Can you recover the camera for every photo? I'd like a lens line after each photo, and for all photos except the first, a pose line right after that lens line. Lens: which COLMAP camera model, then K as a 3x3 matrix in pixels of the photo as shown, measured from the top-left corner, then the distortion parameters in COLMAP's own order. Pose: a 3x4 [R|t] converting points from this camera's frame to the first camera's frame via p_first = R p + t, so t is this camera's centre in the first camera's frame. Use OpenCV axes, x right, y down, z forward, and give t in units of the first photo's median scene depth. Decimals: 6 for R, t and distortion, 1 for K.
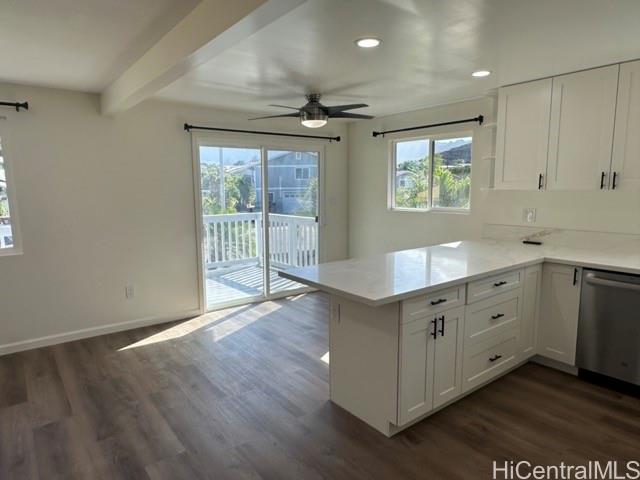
lens RADIAL K [[410.1, 0, 320.0], [0, 410.1, 240.0], [0, 0, 1]] dist [0.003782, -0.001081]
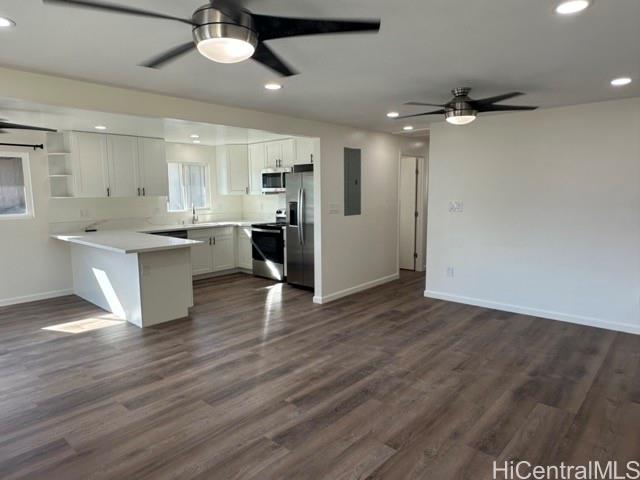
lens RADIAL K [[410.1, 0, 320.0], [0, 410.1, 240.0], [0, 0, 1]] dist [0.003782, -0.001081]
pose [[-0.184690, -0.107504, 0.976899, -1.482070], [0.144114, 0.980292, 0.135123, -0.054998], [-0.972173, 0.165740, -0.165557, 0.498033]]
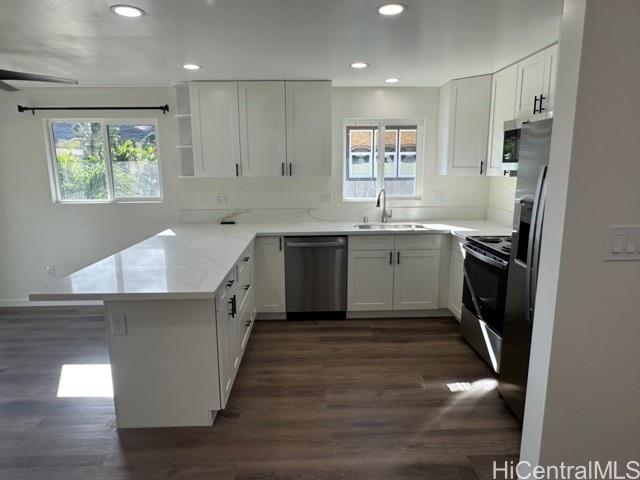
lens RADIAL K [[410.1, 0, 320.0], [0, 410.1, 240.0], [0, 0, 1]] dist [0.003782, -0.001081]
pose [[0.584932, -0.138354, 0.799195, -0.323167], [0.111945, 0.989685, 0.089398, -0.024226], [-0.803320, 0.037174, 0.594387, 0.129196]]
